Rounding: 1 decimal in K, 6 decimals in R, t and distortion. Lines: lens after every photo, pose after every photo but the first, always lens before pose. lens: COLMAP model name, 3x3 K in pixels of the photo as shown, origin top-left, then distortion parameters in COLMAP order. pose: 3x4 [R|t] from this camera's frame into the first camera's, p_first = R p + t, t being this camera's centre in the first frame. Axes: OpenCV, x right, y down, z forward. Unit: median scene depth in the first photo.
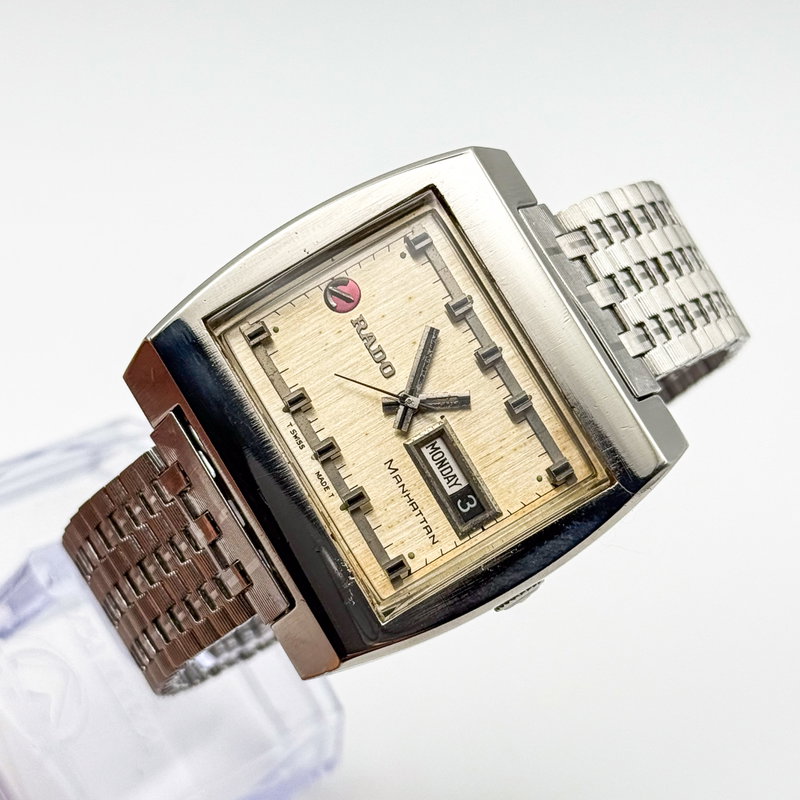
lens RADIAL K [[2135.7, 0, 400.0], [0, 2135.7, 400.0], [0, 0, 1]] dist [0.018555, -0.220782]
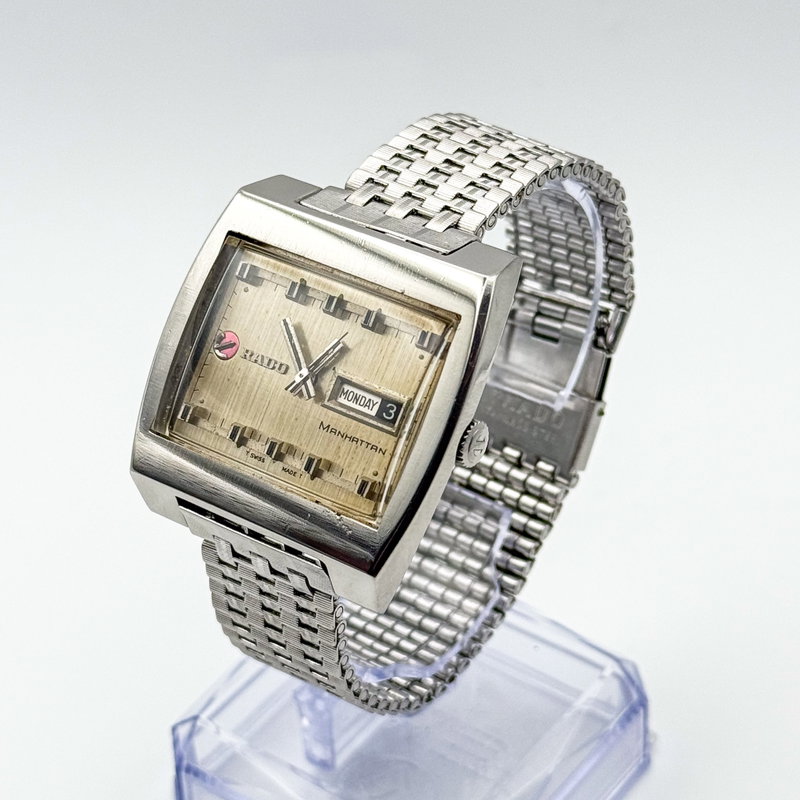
lens RADIAL K [[2135.7, 0, 400.0], [0, 2135.7, 400.0], [0, 0, 1]] dist [0.018555, -0.220782]
pose [[0.730307, -0.635017, -0.251803, 0.339906], [0.577574, 0.770823, -0.268776, 0.367362], [0.364773, 0.050854, 0.929707, -0.113436]]
